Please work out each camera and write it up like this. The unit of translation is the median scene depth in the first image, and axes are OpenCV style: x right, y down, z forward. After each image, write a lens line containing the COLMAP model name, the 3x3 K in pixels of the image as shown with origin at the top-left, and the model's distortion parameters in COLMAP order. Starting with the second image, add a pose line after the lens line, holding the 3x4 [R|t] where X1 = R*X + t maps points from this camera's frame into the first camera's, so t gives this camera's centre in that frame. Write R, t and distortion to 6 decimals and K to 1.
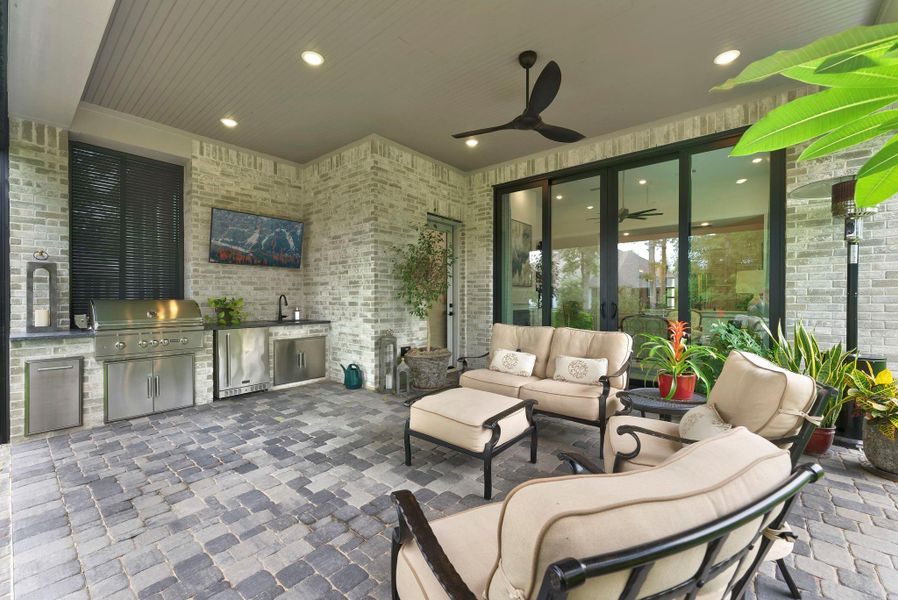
lens RADIAL K [[369.7, 0, 451.3], [0, 369.7, 298.4], [0, 0, 1]] dist [0.001767, 0.000011]
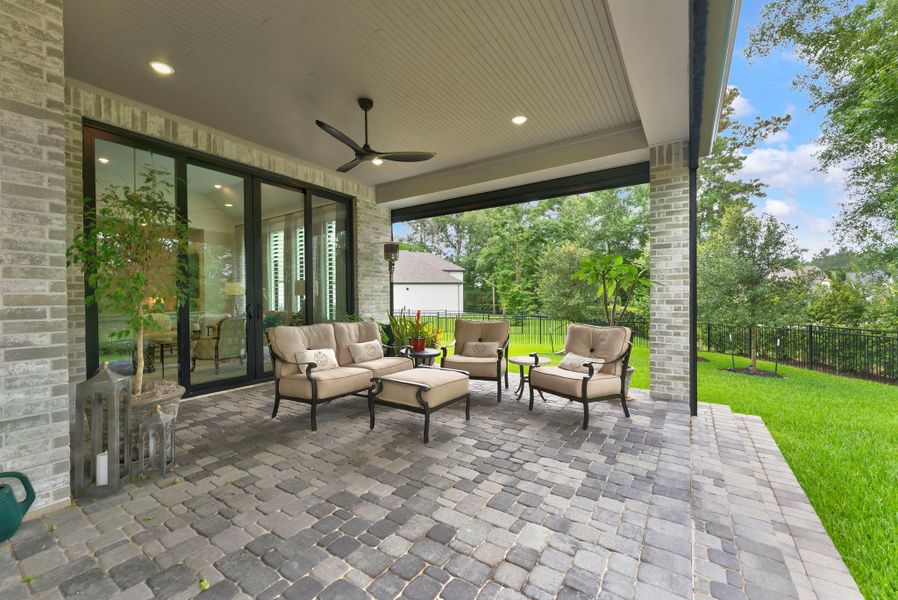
lens RADIAL K [[365.4, 0, 451.9], [0, 365.4, 295.8], [0, 0, 1]] dist [-0.000098, -0.000032]
pose [[-0.122373, 0.006891, 0.992460, -0.895695], [0.008821, 0.999944, -0.005856, 0.002634], [-0.992445, 0.008038, -0.122427, 0.754655]]
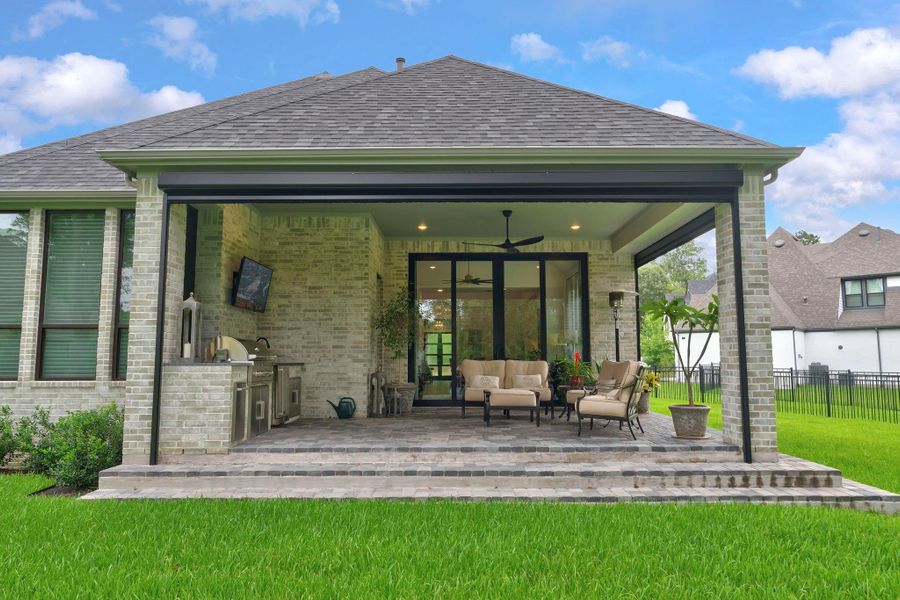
lens RADIAL K [[567.2, 0, 450.0], [0, 567.2, 300.0], [0, 0, 1]] dist [0.000614, 0.000002]
pose [[0.774936, 0.065033, 0.628685, -1.527626], [0.001162, 0.994544, -0.104311, 0.074029], [-0.632039, 0.081565, 0.770632, -0.832173]]
